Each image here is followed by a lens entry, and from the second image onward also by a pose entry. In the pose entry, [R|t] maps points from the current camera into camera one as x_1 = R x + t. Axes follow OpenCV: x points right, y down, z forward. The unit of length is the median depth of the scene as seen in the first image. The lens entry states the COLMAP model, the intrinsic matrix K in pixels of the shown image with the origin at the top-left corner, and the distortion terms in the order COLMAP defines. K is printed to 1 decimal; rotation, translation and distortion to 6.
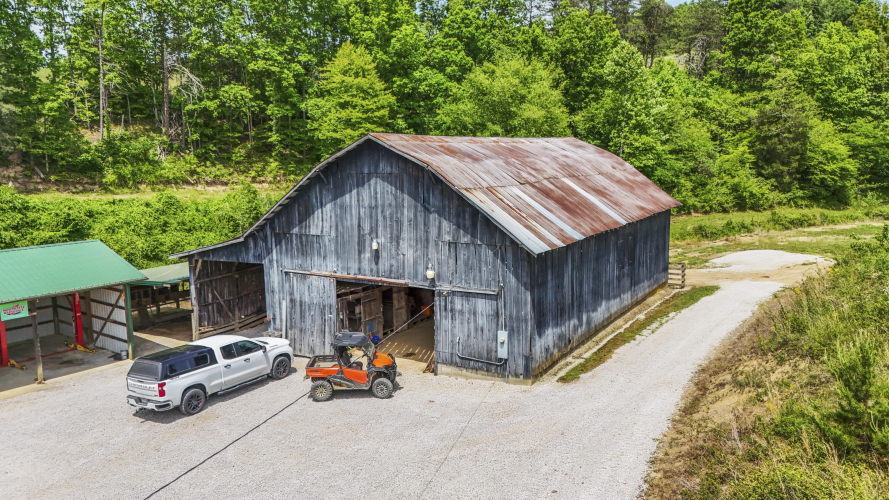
lens RADIAL K [[645.9, 0, 444.5], [0, 645.9, 250.0], [0, 0, 1]] dist [0.081700, -0.079822]
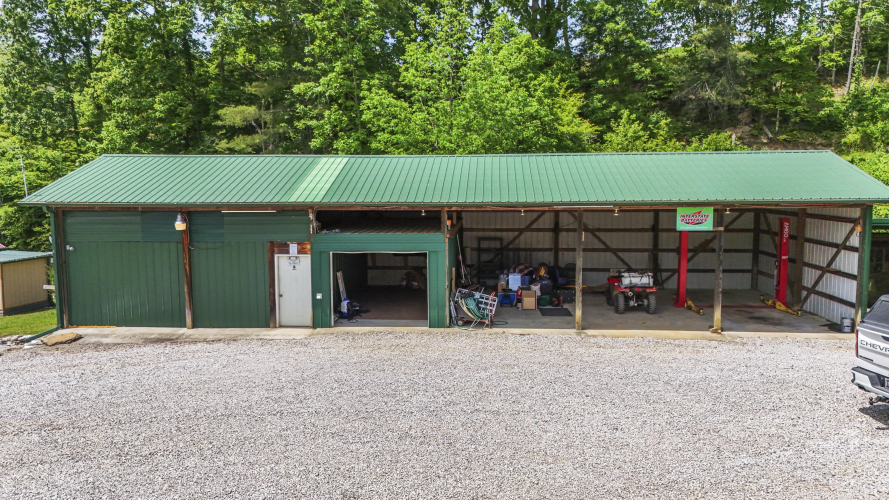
lens RADIAL K [[645.9, 0, 444.5], [0, 645.9, 250.0], [0, 0, 1]] dist [0.081700, -0.079822]
pose [[0.530483, 0.095617, -0.842286, -0.165365], [-0.121819, 0.991904, 0.035879, 0.106838], [0.838897, 0.083573, 0.537836, 0.326953]]
